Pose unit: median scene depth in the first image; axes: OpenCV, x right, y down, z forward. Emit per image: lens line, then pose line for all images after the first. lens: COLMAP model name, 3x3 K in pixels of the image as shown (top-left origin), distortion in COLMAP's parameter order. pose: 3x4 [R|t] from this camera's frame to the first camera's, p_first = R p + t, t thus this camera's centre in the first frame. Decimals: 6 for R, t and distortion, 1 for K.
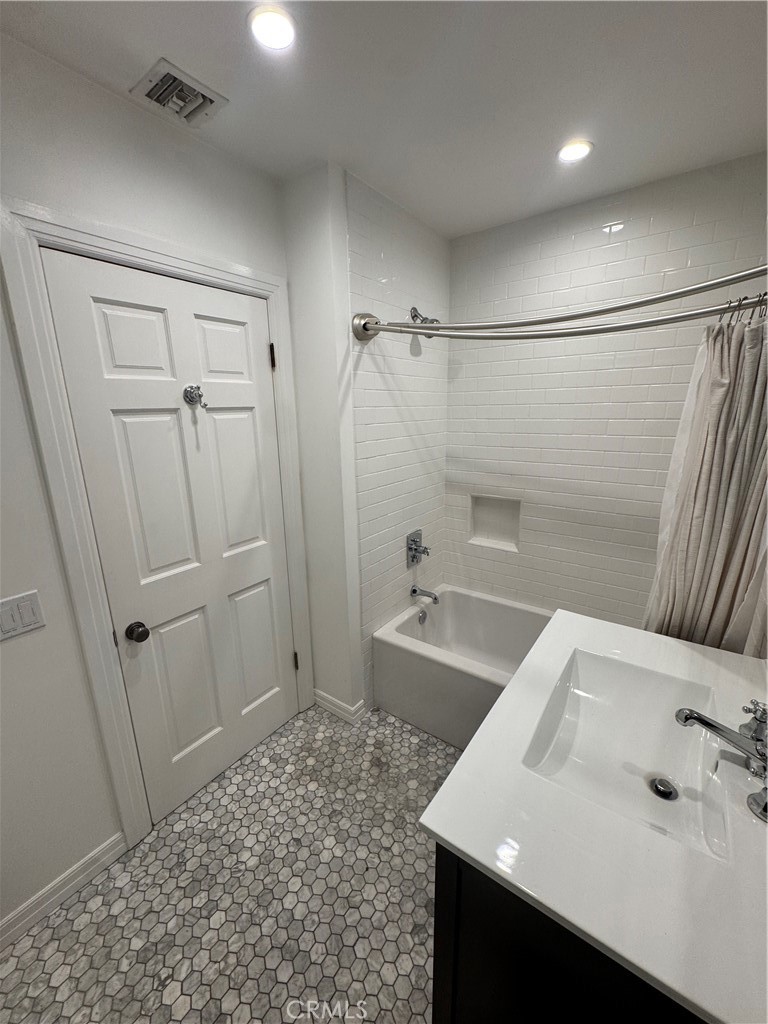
lens RADIAL K [[410.2, 0, 386.0], [0, 410.2, 512.6], [0, 0, 1]] dist [-0.002204, 0.000225]
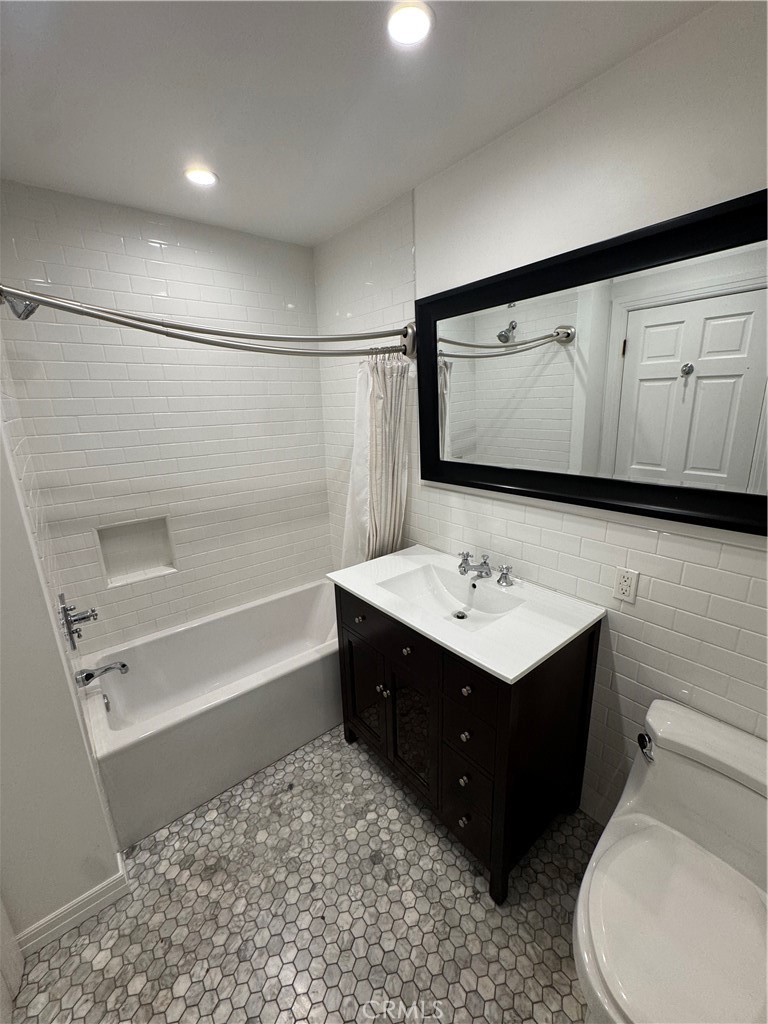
lens RADIAL K [[410.2, 0, 385.6], [0, 410.2, 511.9], [0, 0, 1]] dist [-0.002204, 0.000225]
pose [[0.259737, -0.240732, 0.935192, -0.511558], [0.260170, 0.950065, 0.172302, -0.088723], [-0.929972, 0.198555, 0.309398, 0.322371]]
